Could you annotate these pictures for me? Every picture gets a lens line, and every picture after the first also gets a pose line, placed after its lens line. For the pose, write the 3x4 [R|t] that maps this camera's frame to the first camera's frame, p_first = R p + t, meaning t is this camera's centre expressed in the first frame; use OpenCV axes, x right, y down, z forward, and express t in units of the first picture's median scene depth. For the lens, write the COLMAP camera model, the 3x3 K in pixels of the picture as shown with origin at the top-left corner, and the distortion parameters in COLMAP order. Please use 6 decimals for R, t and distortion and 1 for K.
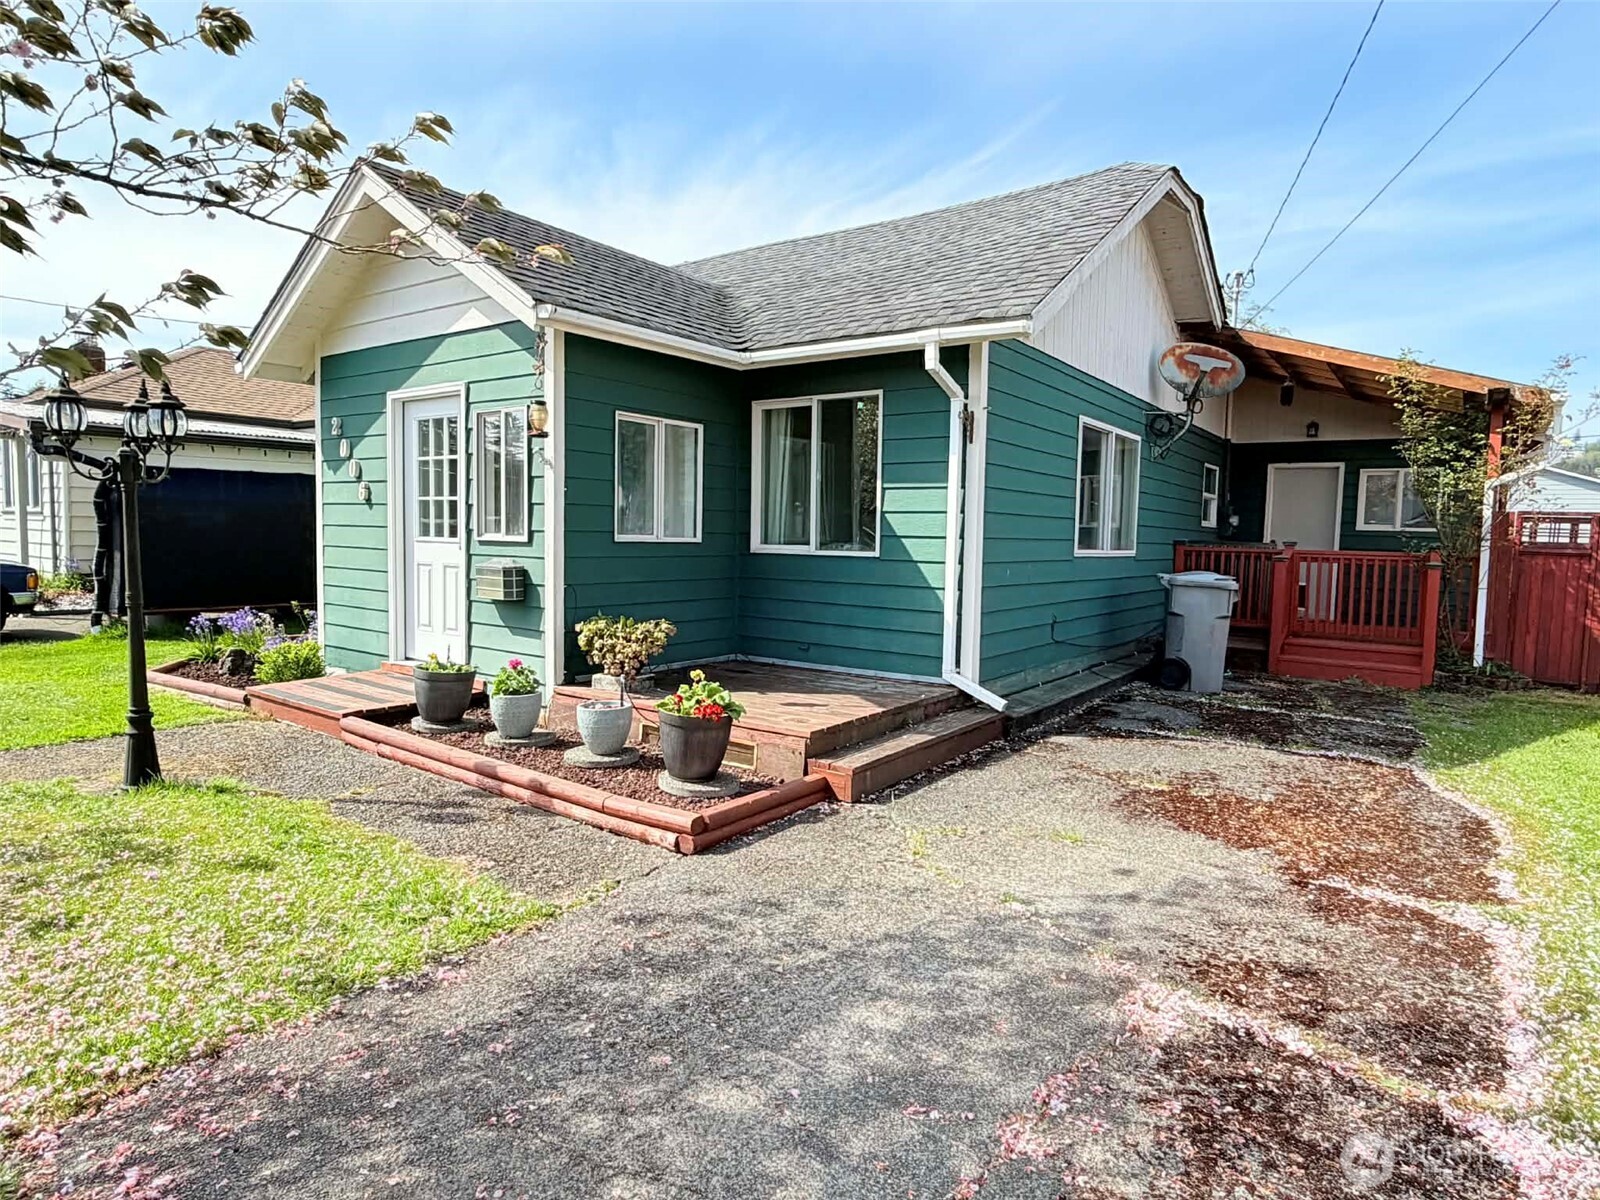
lens RADIAL K [[912.7, 0, 796.0], [0, 912.7, 592.4], [0, 0, 1]] dist [-0.000904, -0.000006]
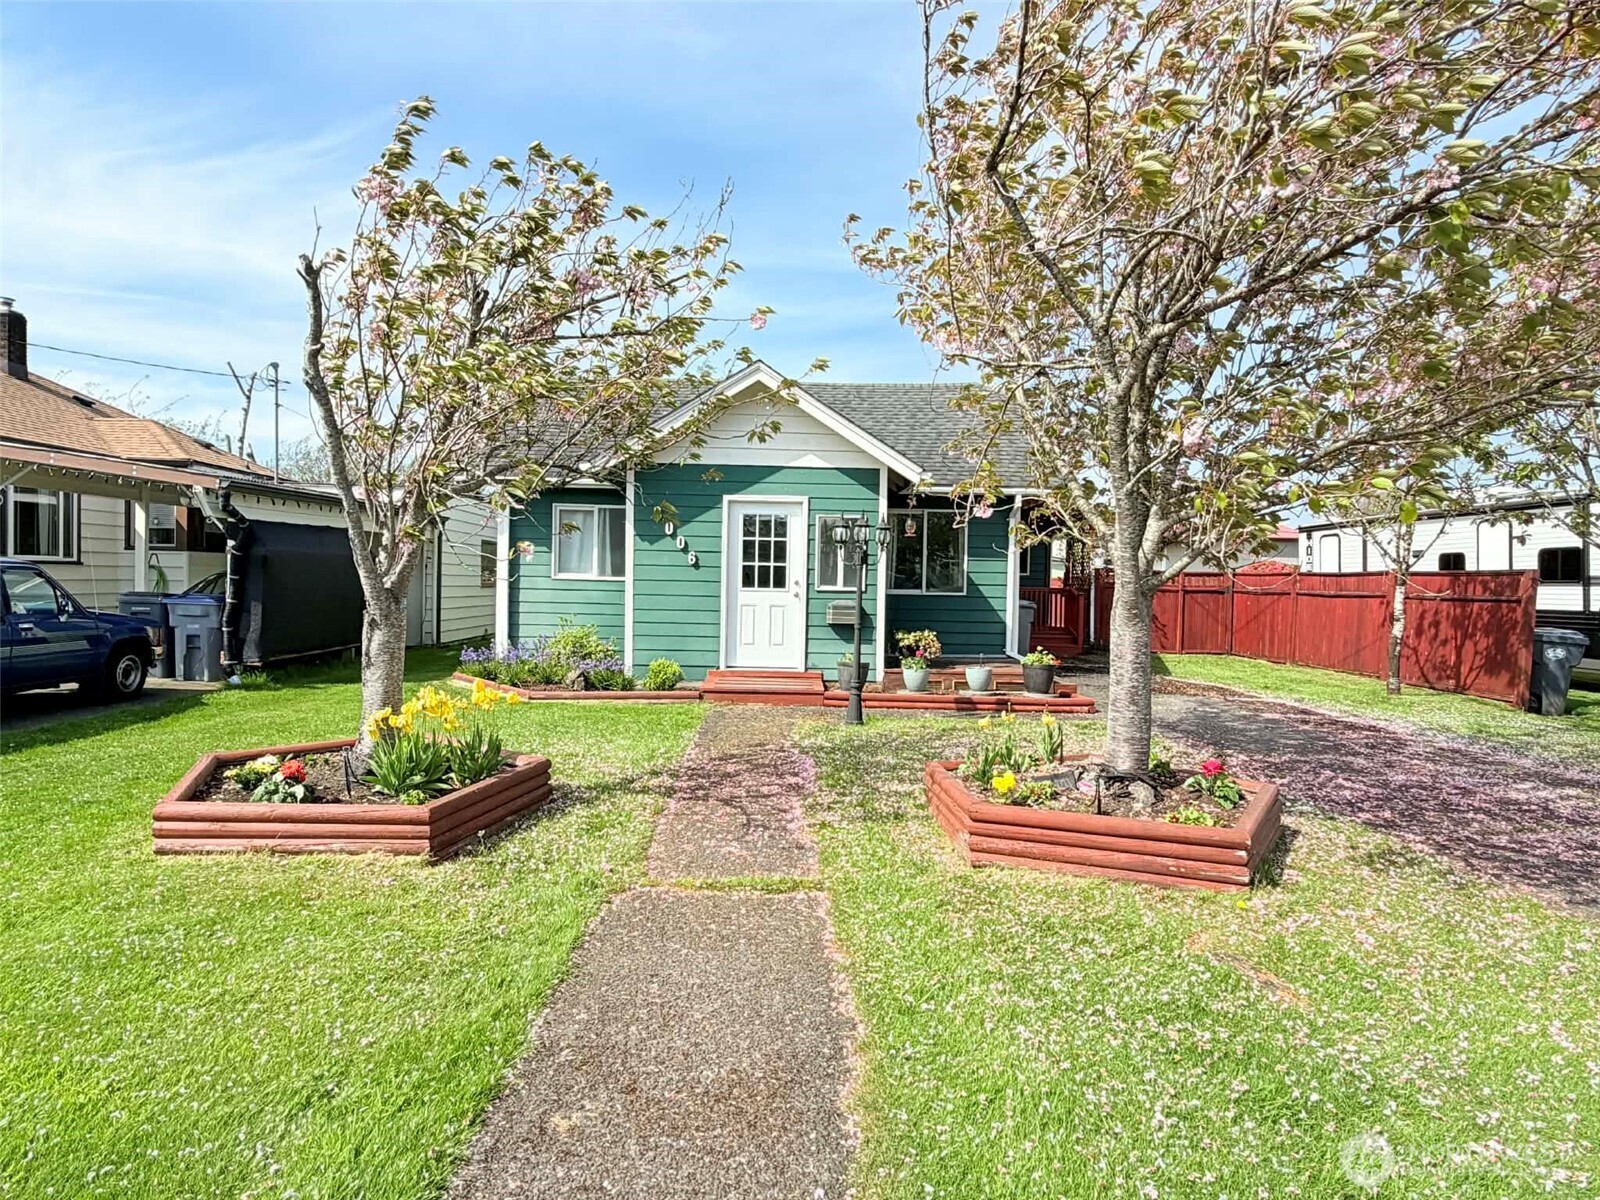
lens RADIAL K [[912.7, 0, 804.9], [0, 912.7, 599.4], [0, 0, 1]] dist [-0.000904, -0.000006]
pose [[0.792703, -0.022787, 0.609182, -1.327122], [0.038244, 0.999192, -0.012390, -0.018821], [-0.608407, 0.033119, 0.792934, -0.319074]]
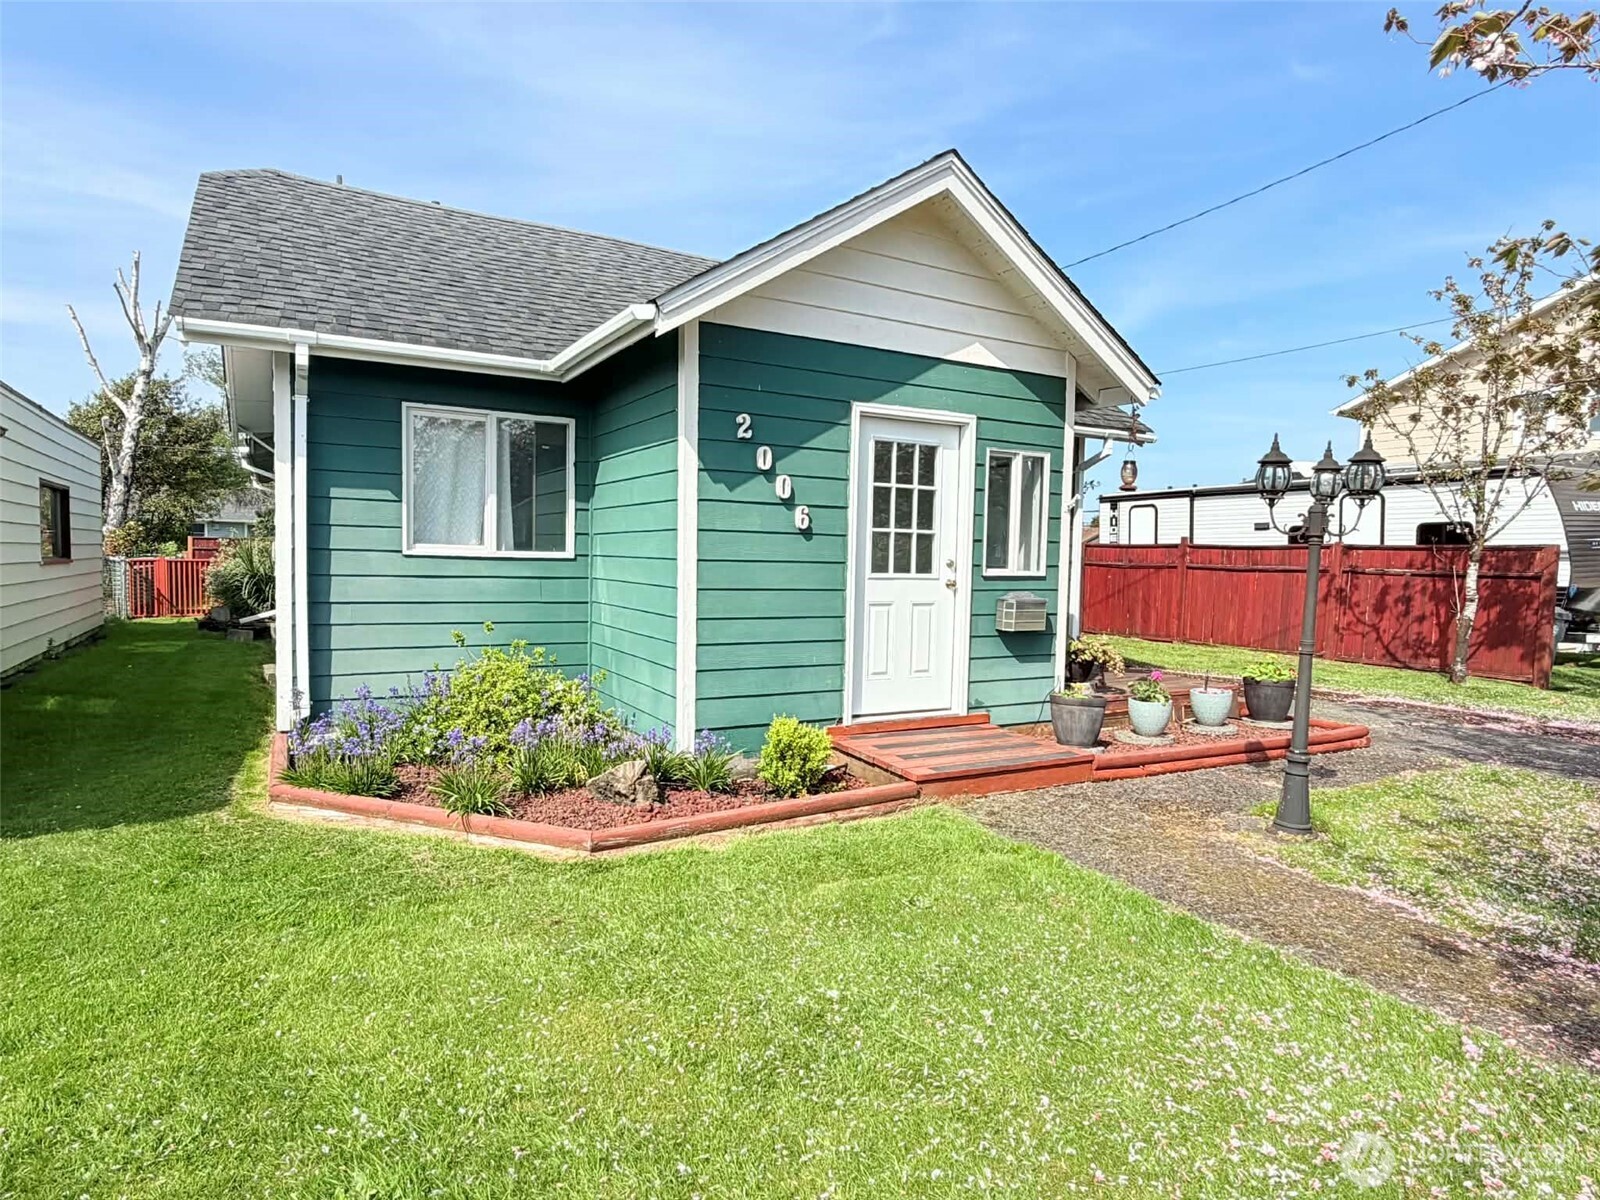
lens RADIAL K [[912.7, 0, 801.1], [0, 912.7, 607.5], [0, 0, 1]] dist [-0.000904, -0.000006]
pose [[0.416446, -0.068744, 0.906558, -1.274443], [0.047530, 0.997420, 0.053801, -0.081885], [-0.907917, 0.020683, 0.418639, 0.719383]]
